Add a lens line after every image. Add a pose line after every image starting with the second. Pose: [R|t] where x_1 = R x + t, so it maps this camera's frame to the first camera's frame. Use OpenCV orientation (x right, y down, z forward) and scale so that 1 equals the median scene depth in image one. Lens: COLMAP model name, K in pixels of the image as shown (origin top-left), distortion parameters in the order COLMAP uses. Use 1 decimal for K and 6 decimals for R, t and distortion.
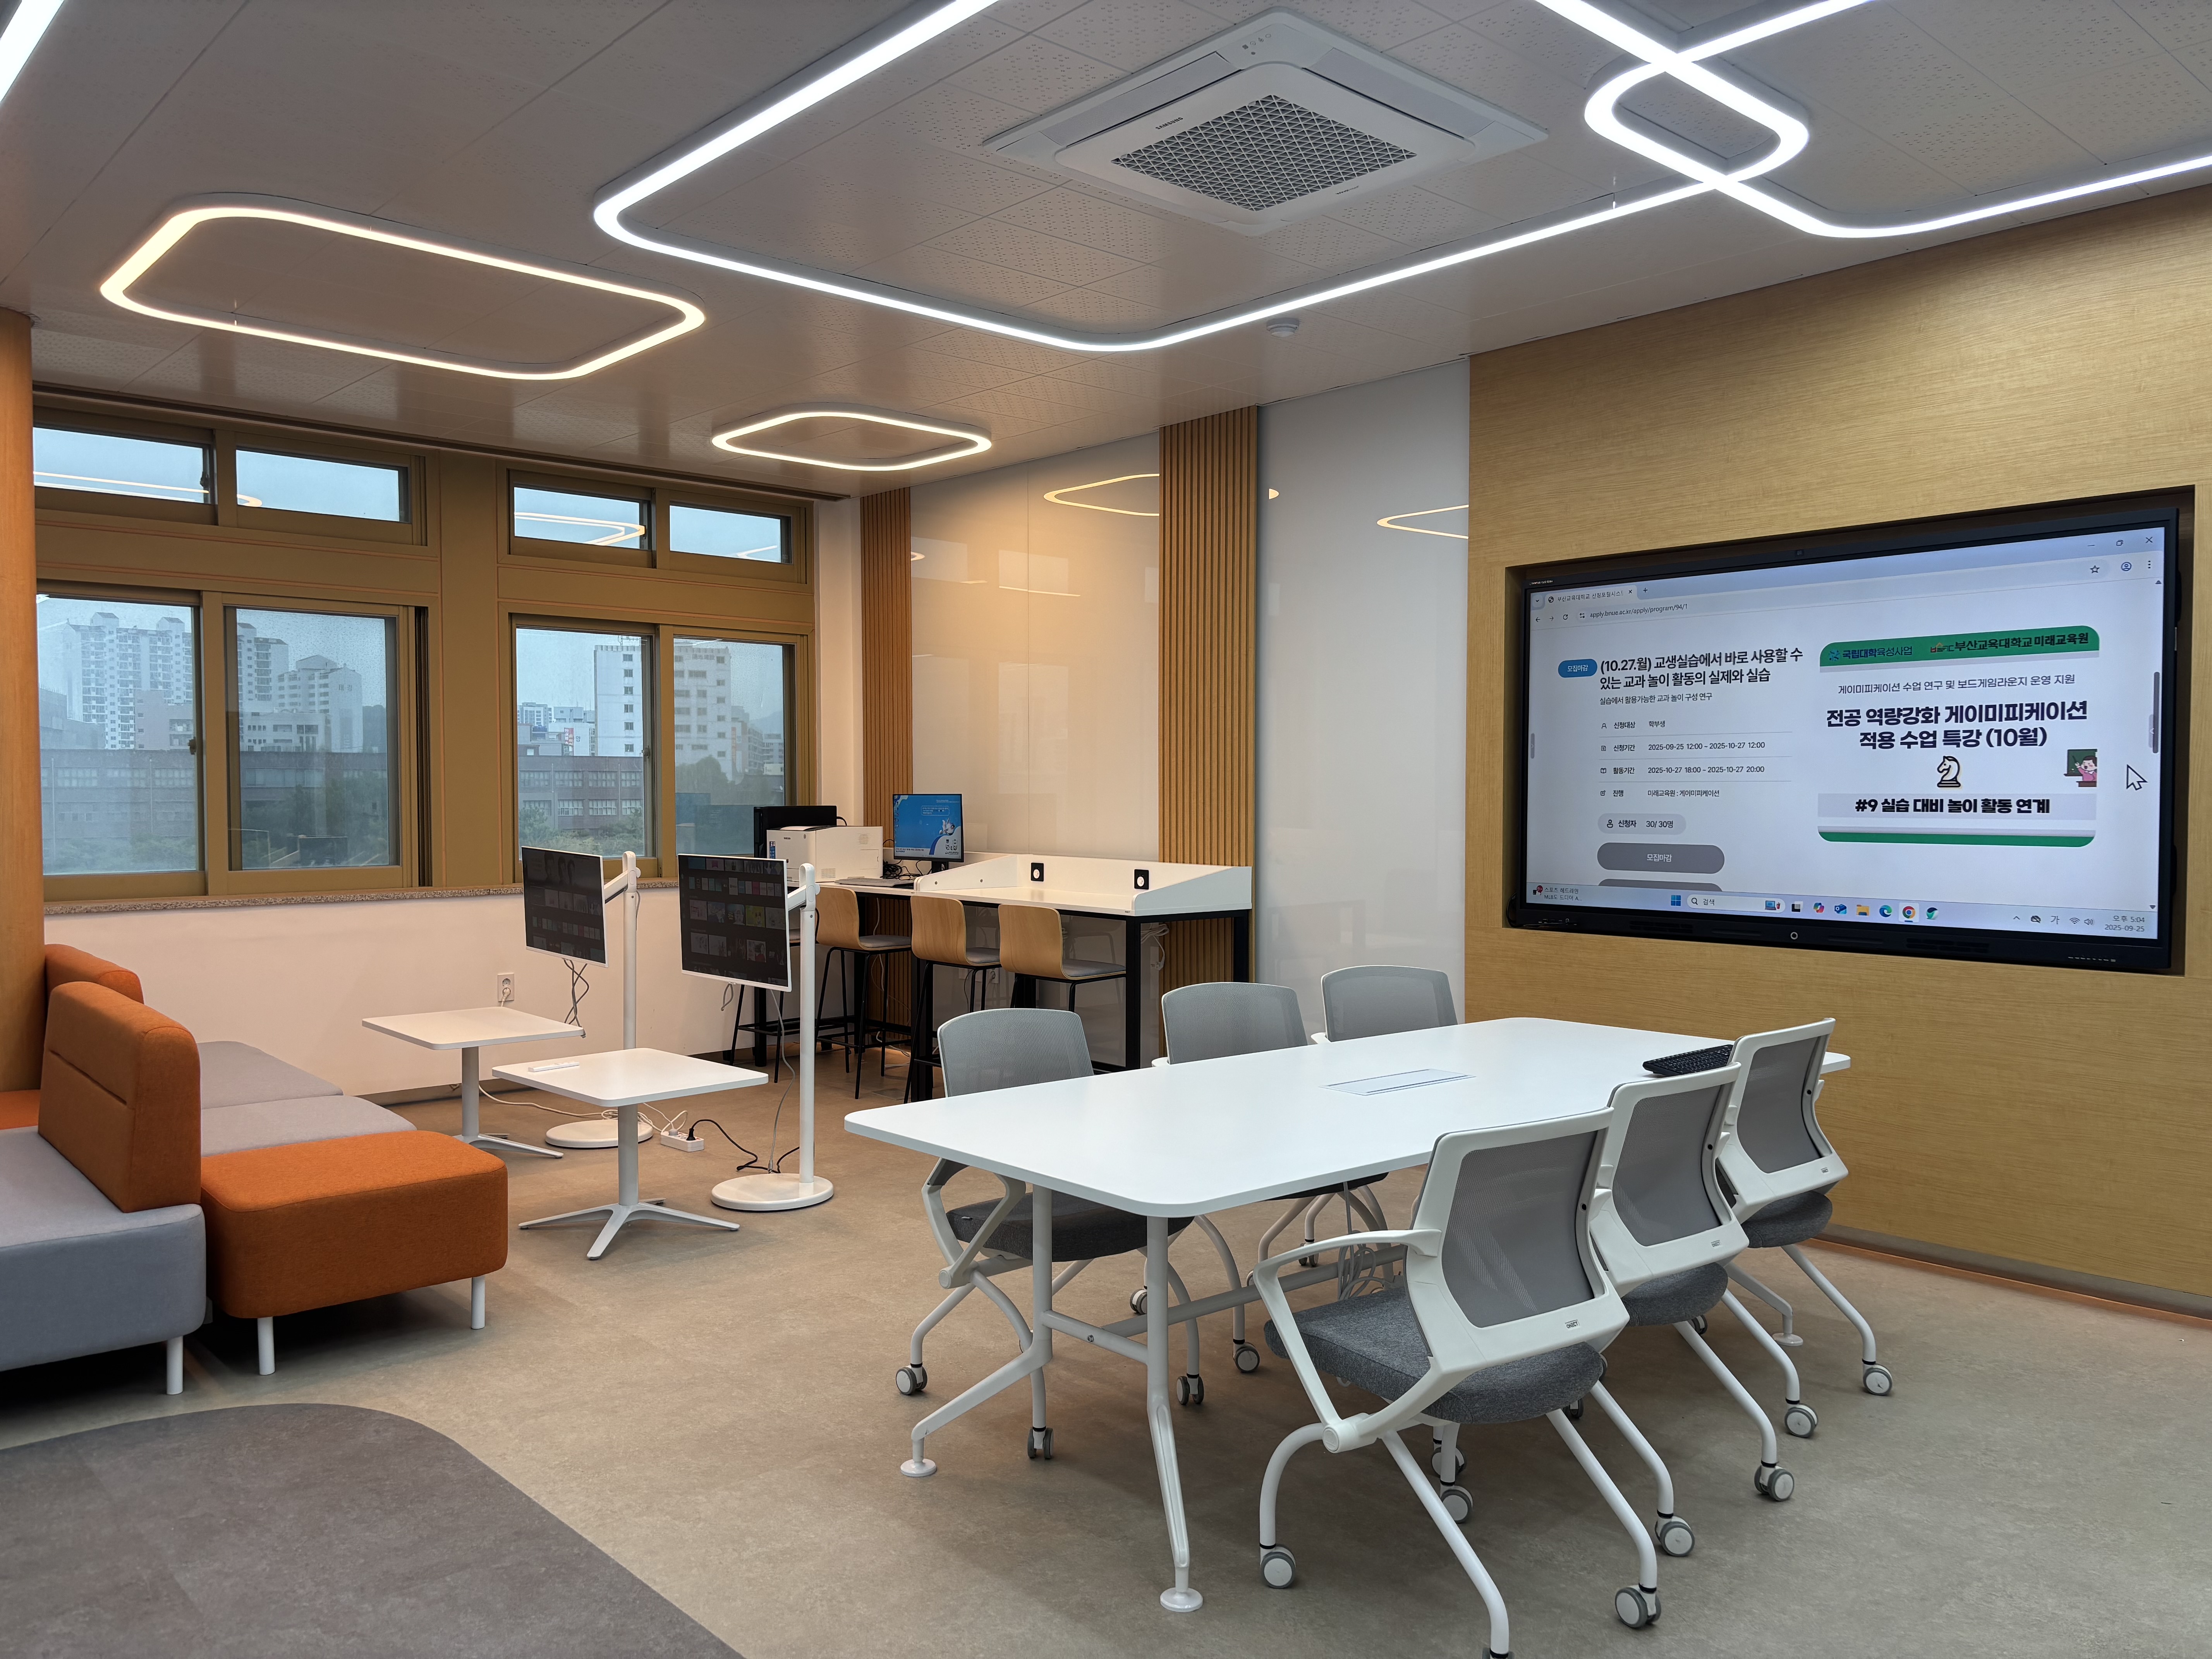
lens RADIAL K [[1671.2, 0, 1102.2], [0, 1671.2, 833.2], [0, 0, 1]] dist [0.005144, -0.000620]
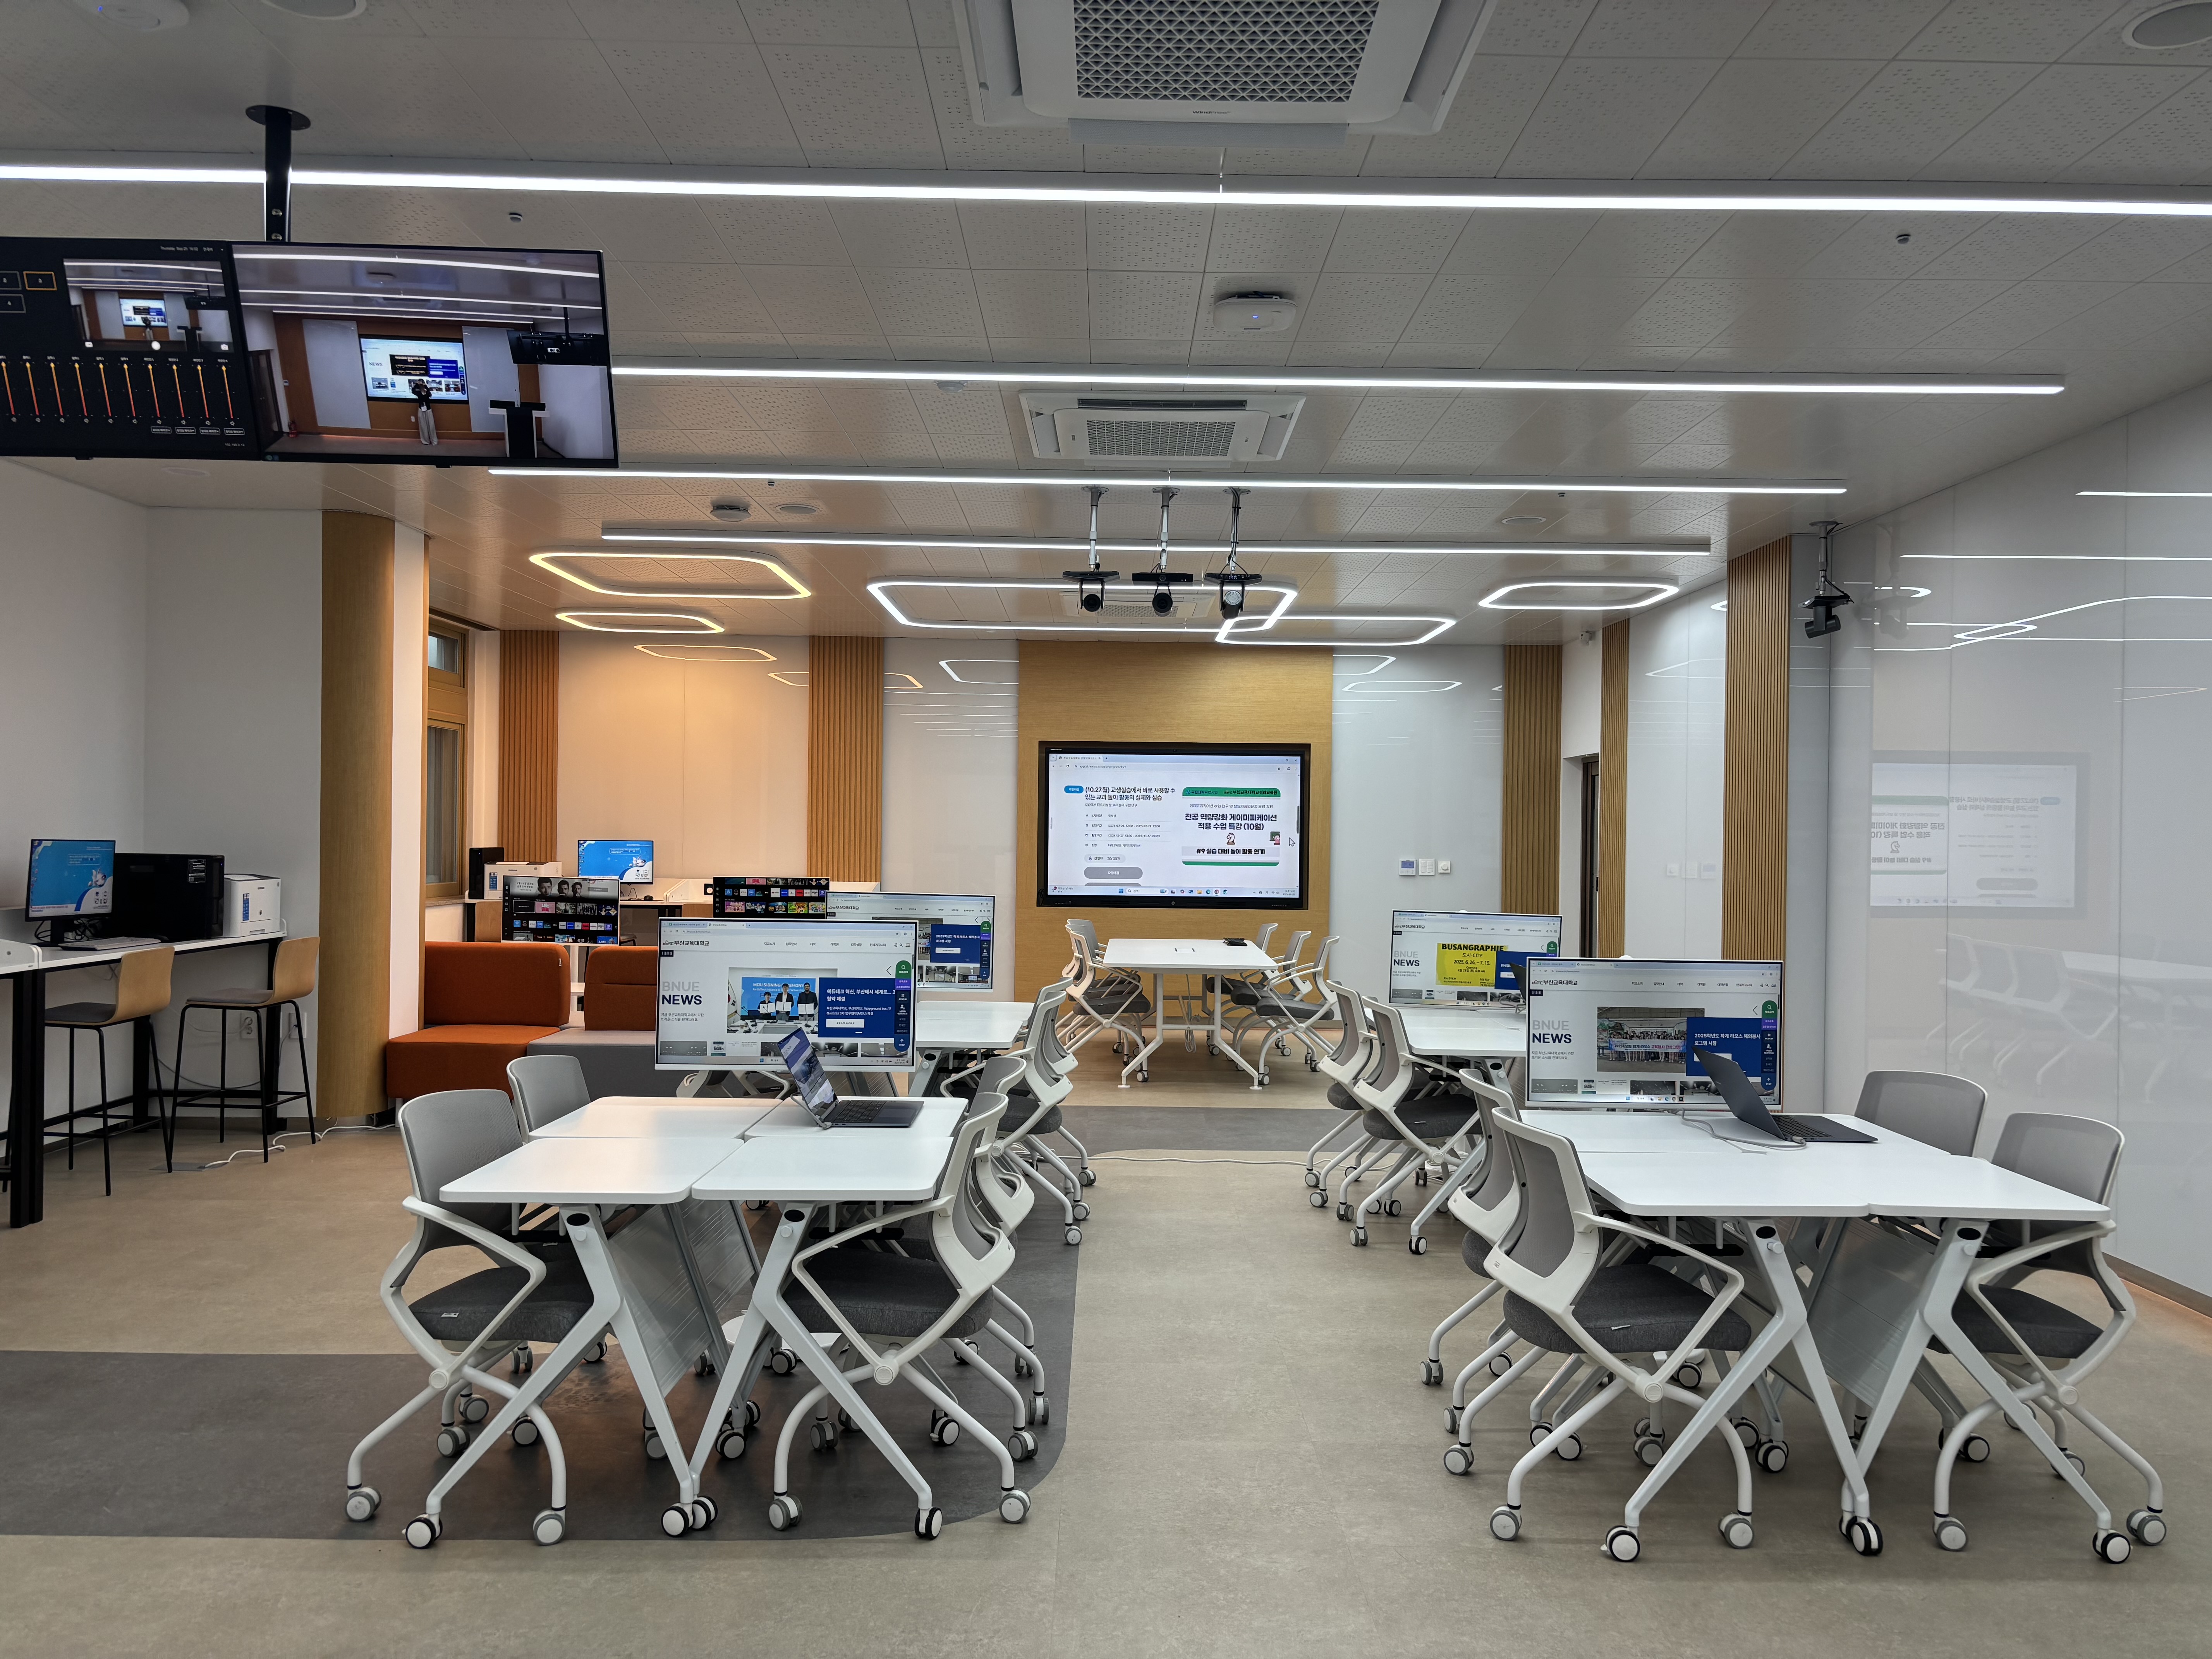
lens RADIAL K [[1671.2, 0, 1108.5], [0, 1671.2, 830.6], [0, 0, 1]] dist [0.005144, -0.000620]
pose [[0.661834, 0.010706, 0.749574, -1.485840], [0.006774, 0.999772, -0.020261, 0.002967], [-0.749620, 0.018487, 0.661610, -0.566461]]
